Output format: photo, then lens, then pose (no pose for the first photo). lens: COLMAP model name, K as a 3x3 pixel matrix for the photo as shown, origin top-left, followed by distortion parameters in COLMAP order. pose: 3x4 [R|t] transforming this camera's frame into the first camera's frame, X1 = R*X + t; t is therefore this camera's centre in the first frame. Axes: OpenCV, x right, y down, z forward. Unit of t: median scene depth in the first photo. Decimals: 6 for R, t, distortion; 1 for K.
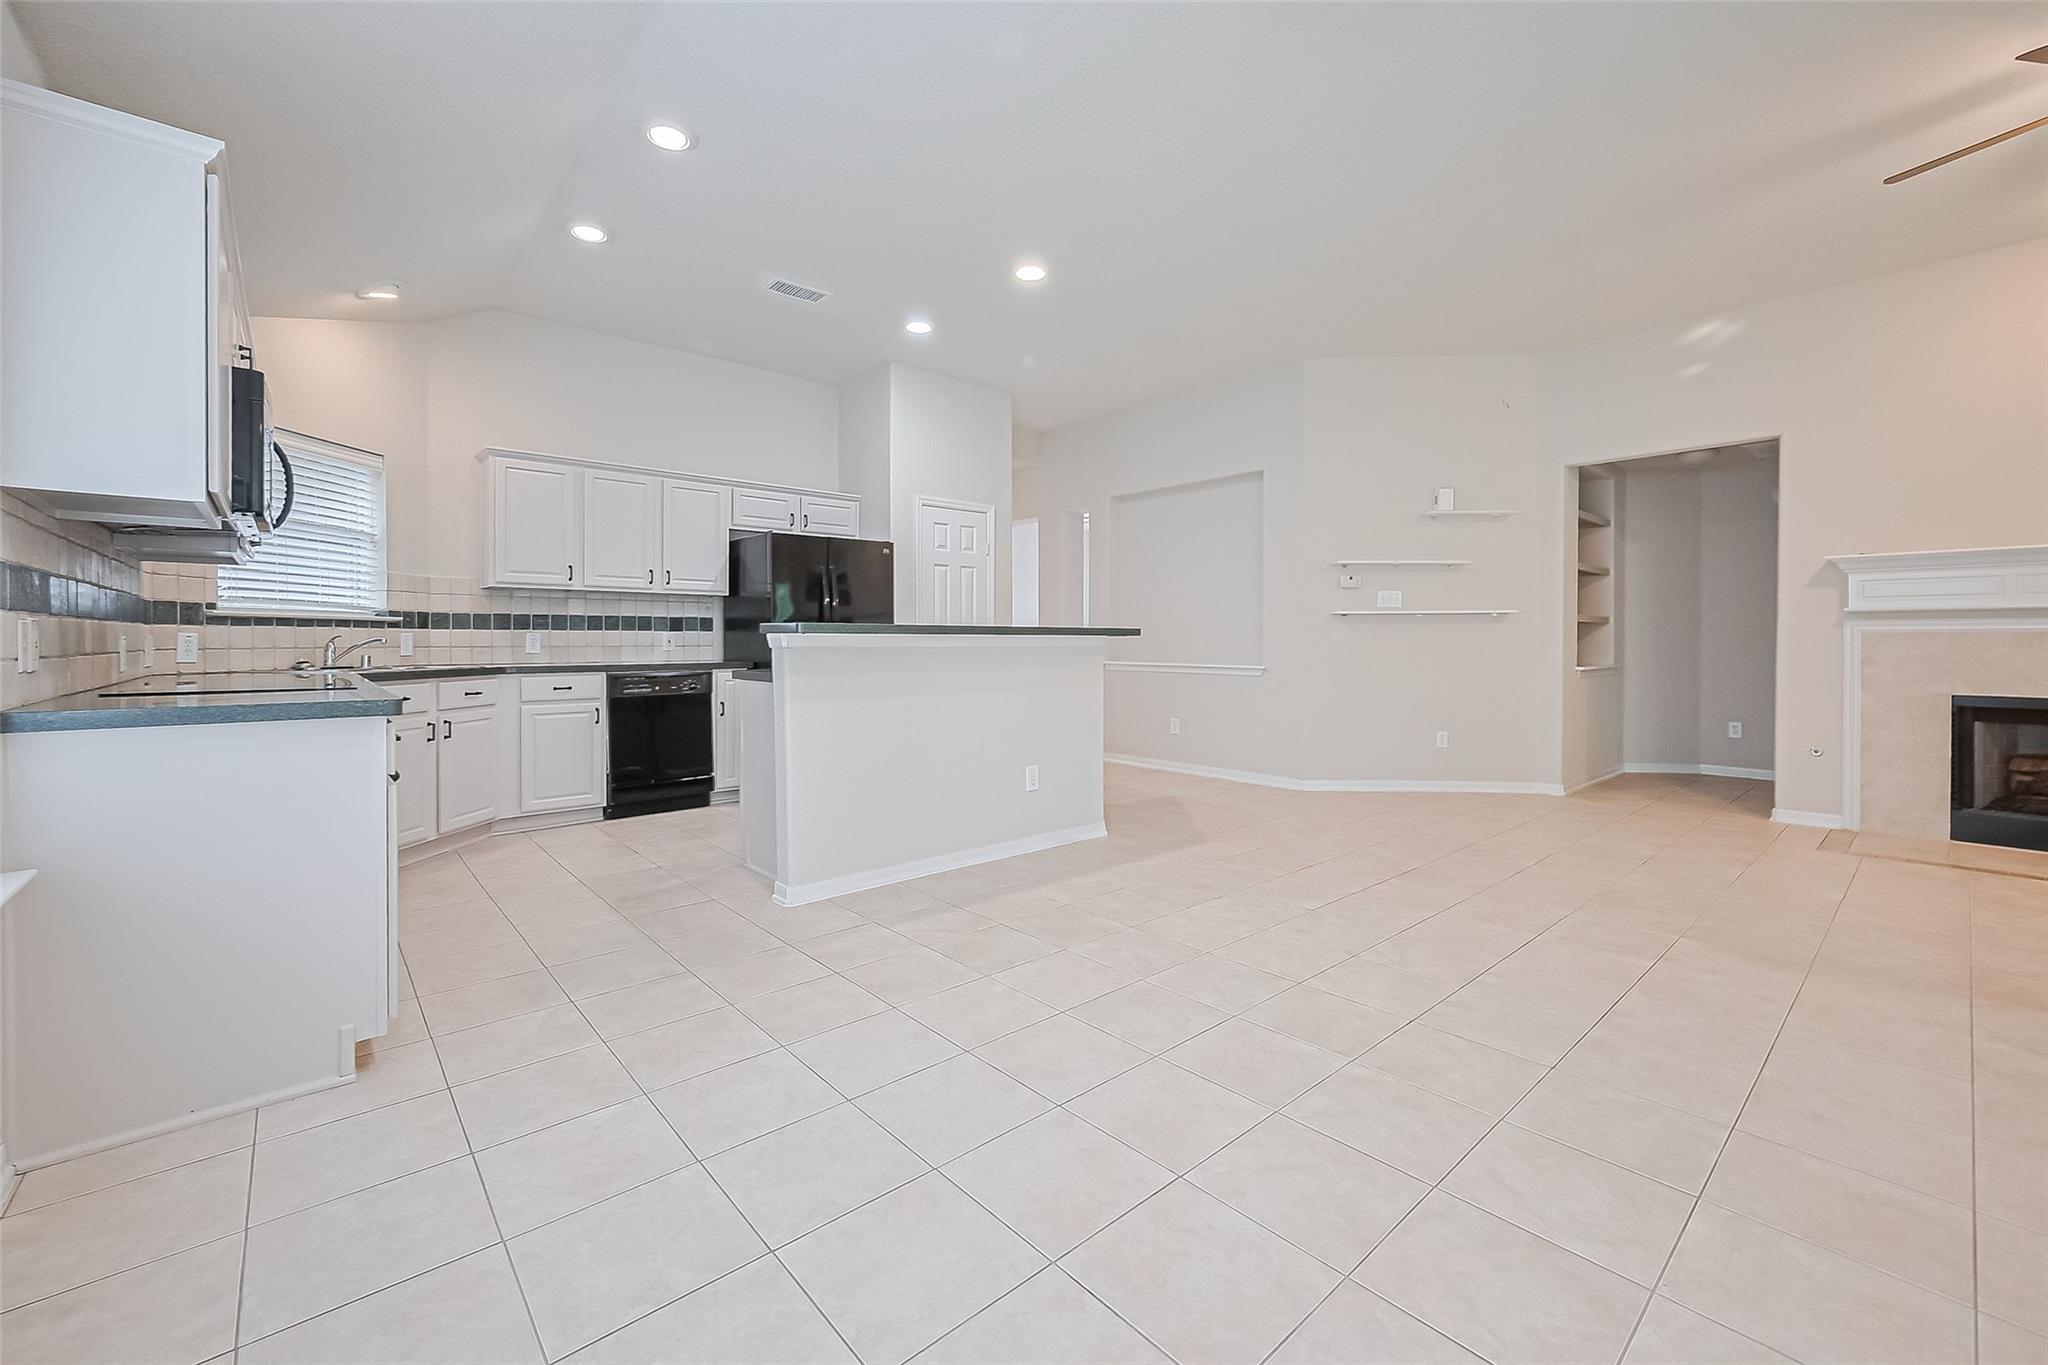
lens RADIAL K [[808.7, 0, 1014.5], [0, 808.7, 647.6], [0, 0, 1]] dist [0.001045, 0.000280]
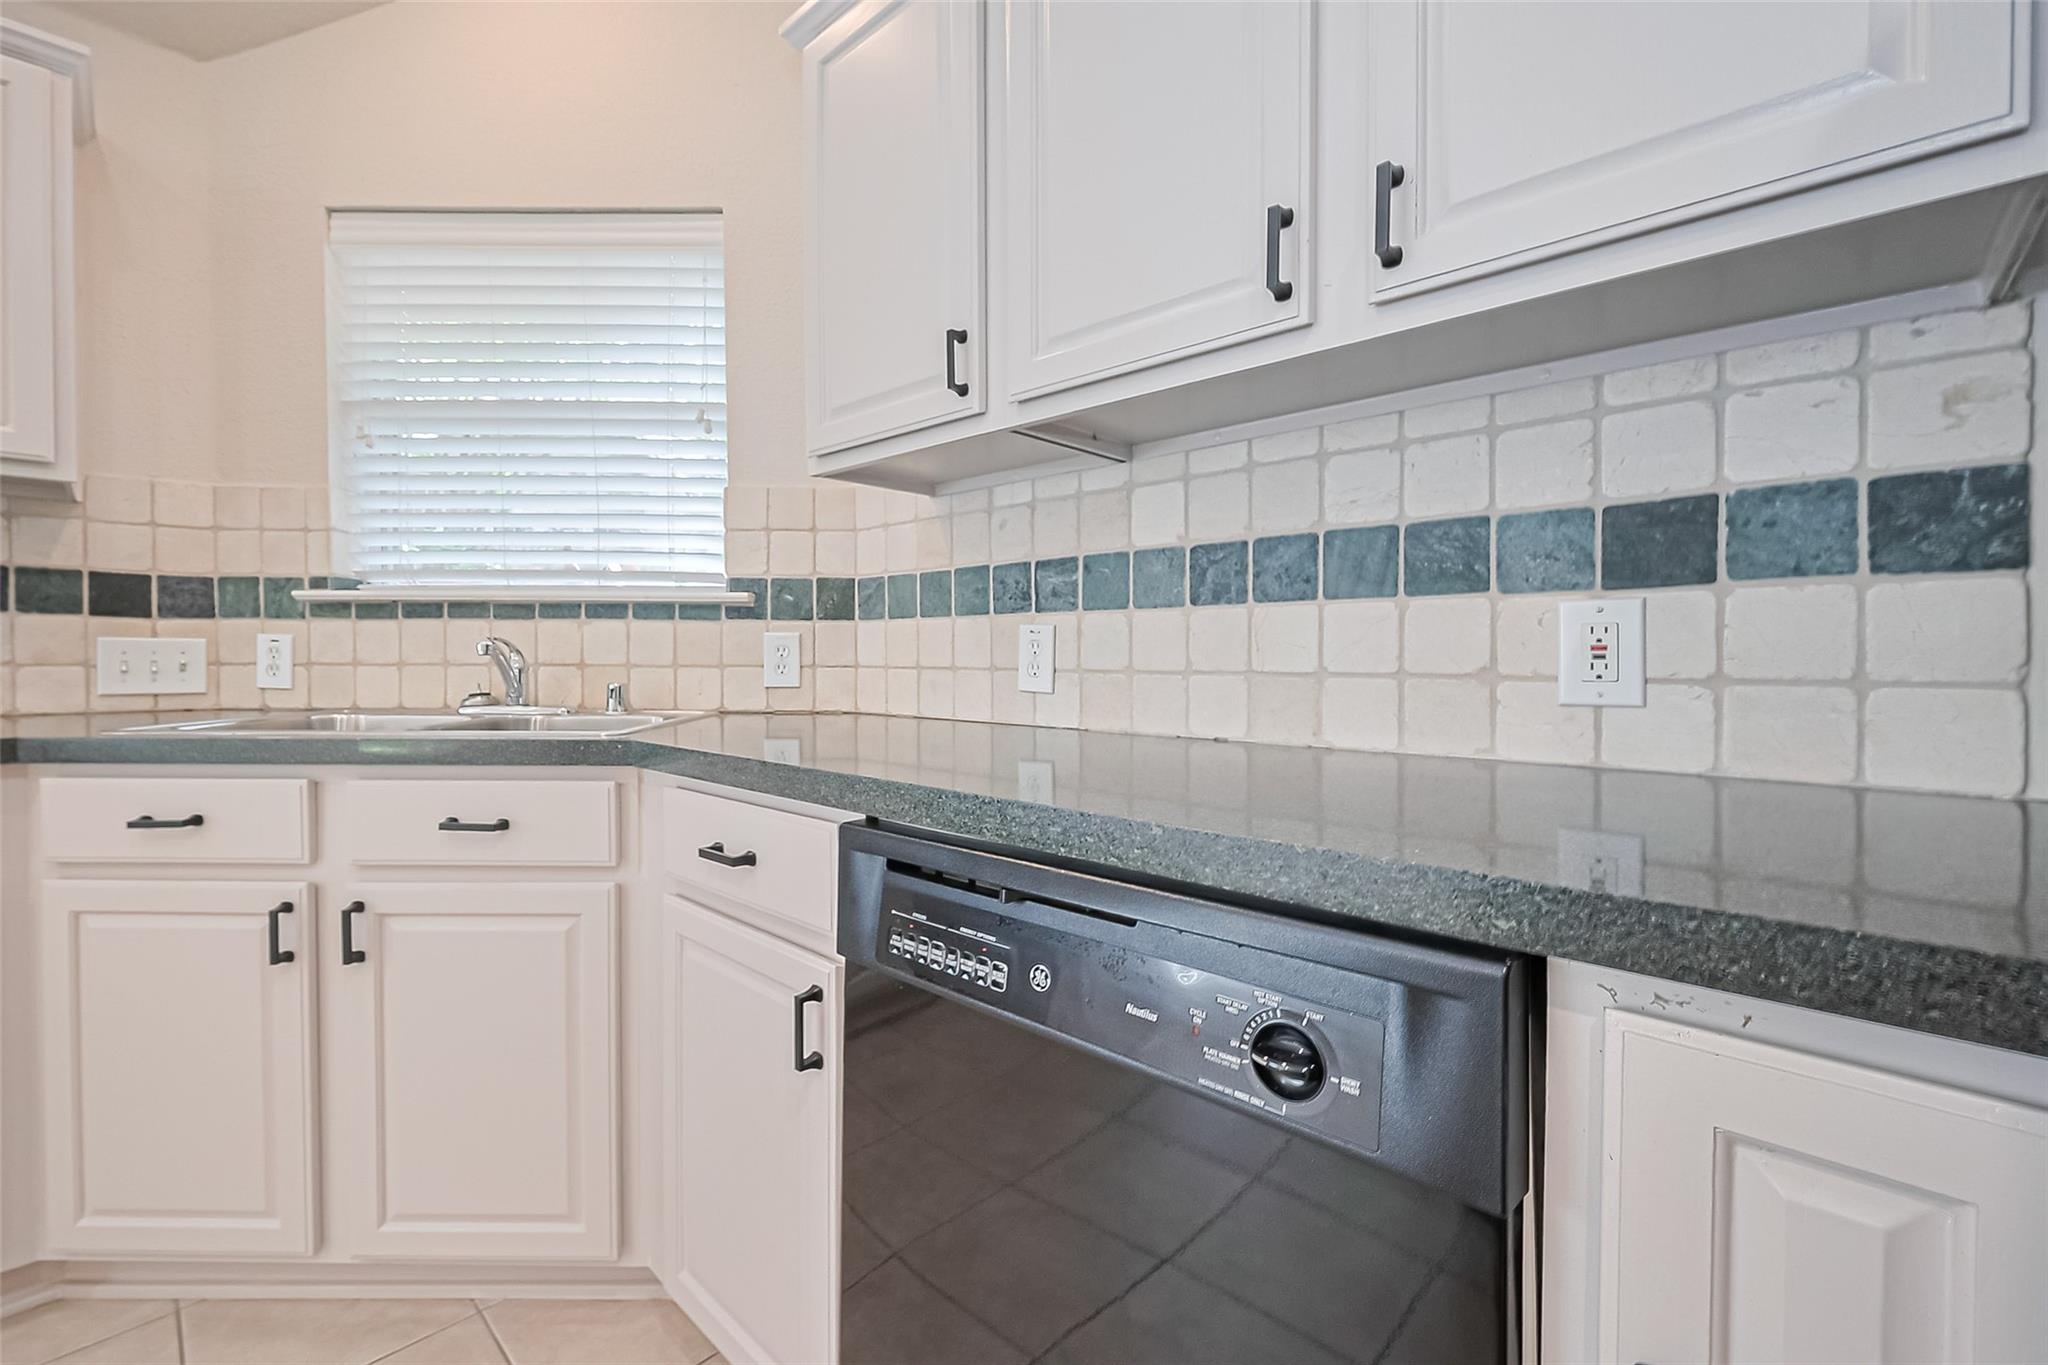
lens RADIAL K [[835.3, 0, 973.2], [0, 835.3, 666.5], [0, 0, 1]] dist [-0.000316, 0.000049]
pose [[0.065324, 0.009600, -0.997818, -0.312181], [-0.012624, 0.999882, 0.008793, -0.005226], [0.997784, 0.012022, 0.065437, 1.020627]]
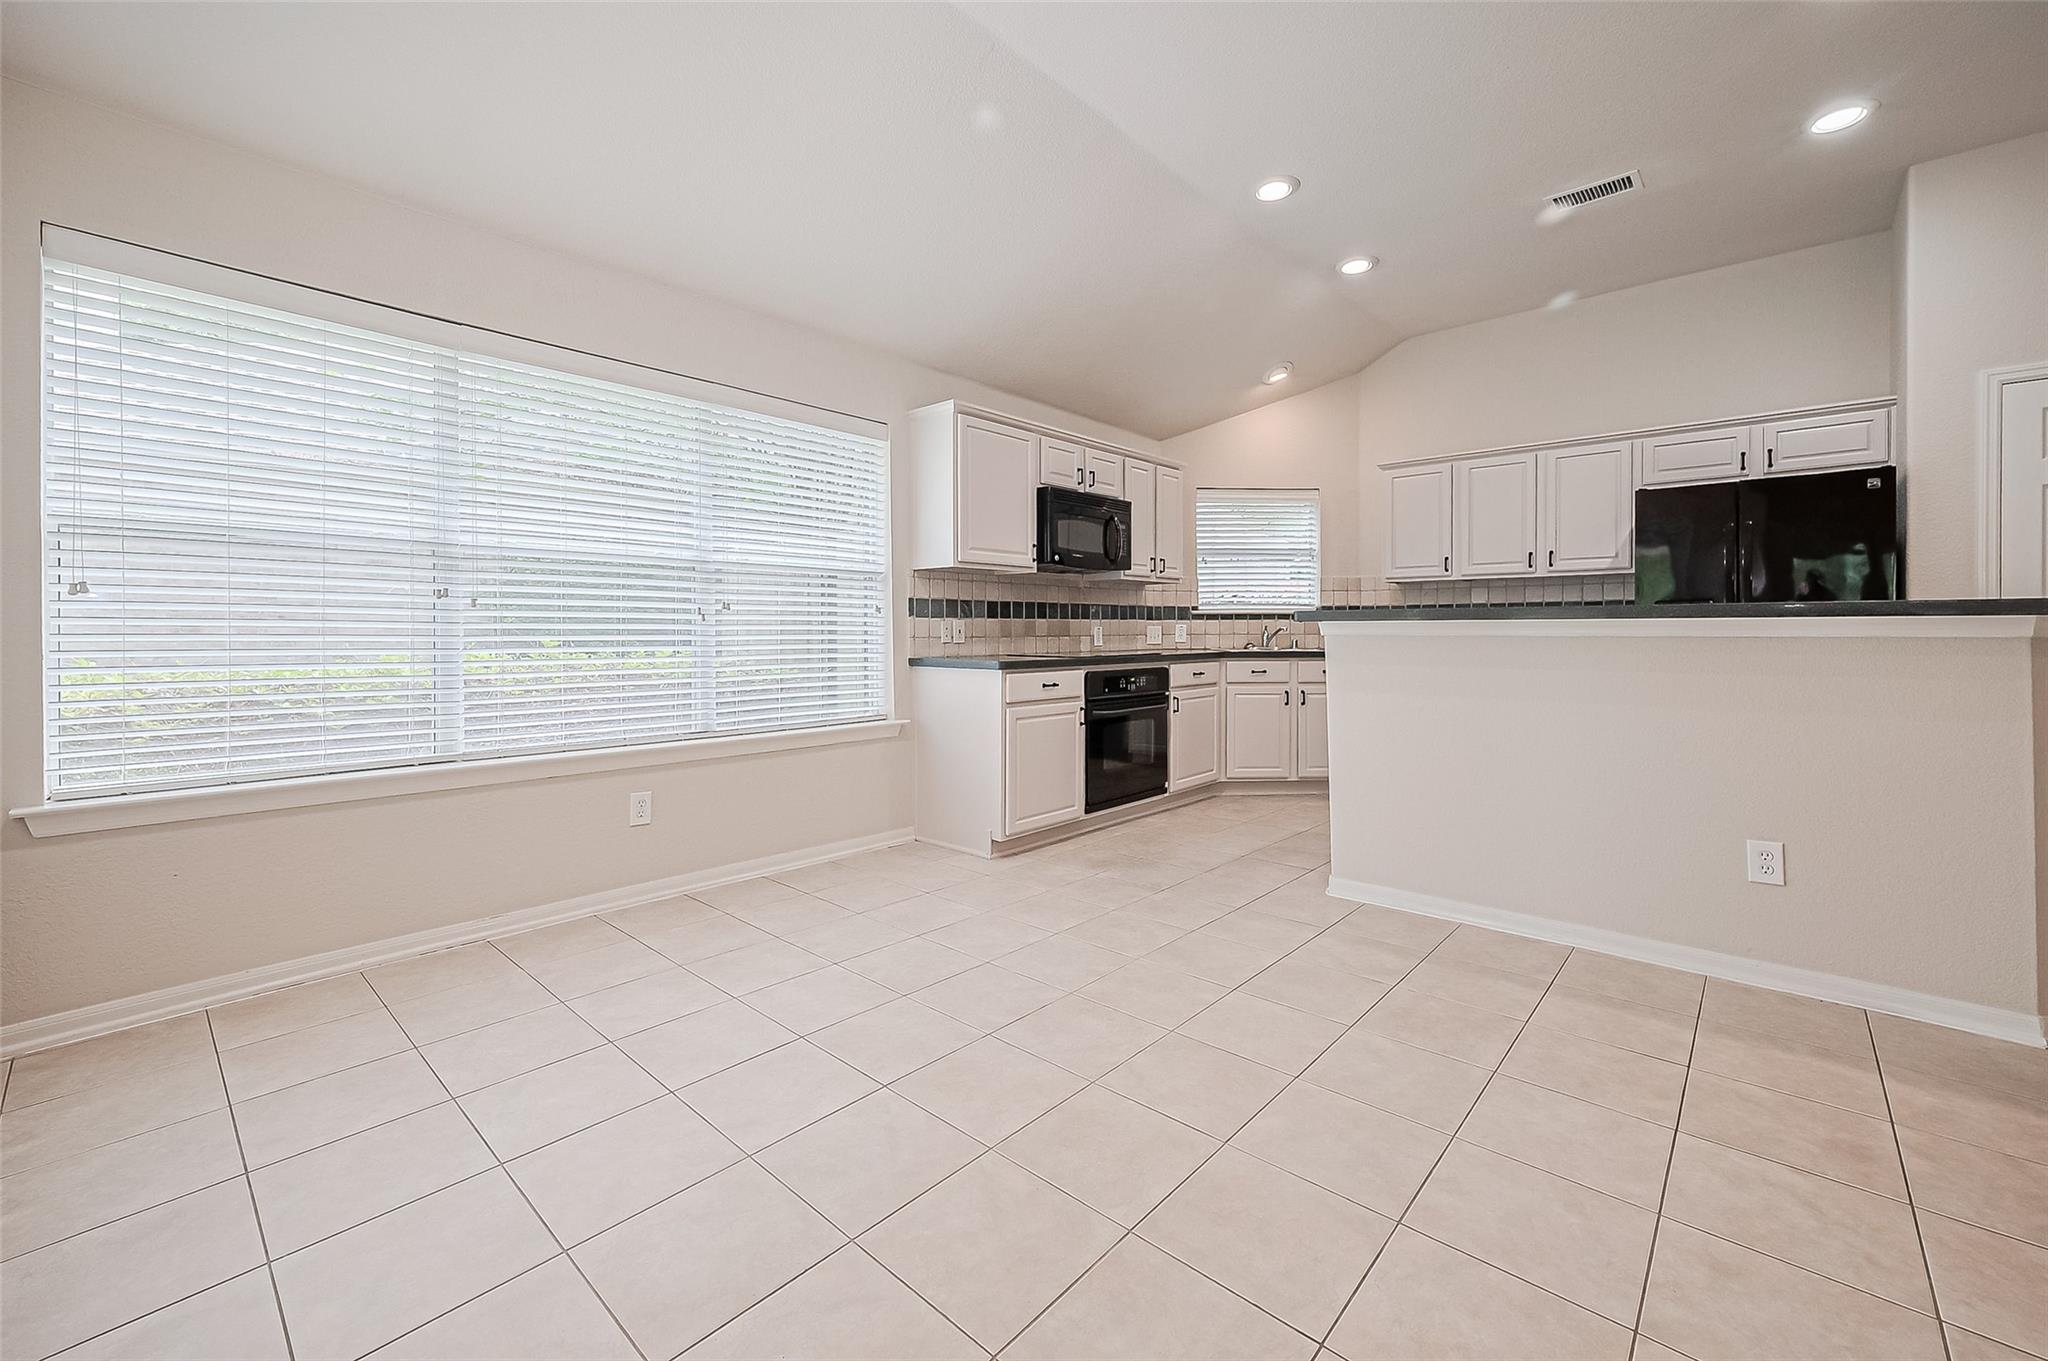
lens RADIAL K [[839.8, 0, 1050.9], [0, 839.8, 633.3], [0, 0, 1]] dist [-0.000819, -0.000023]
pose [[0.136583, 0.001974, -0.990627, 0.476883], [-0.006078, 0.999981, 0.001154, -0.000749], [0.990610, 0.005863, 0.136592, 0.353834]]
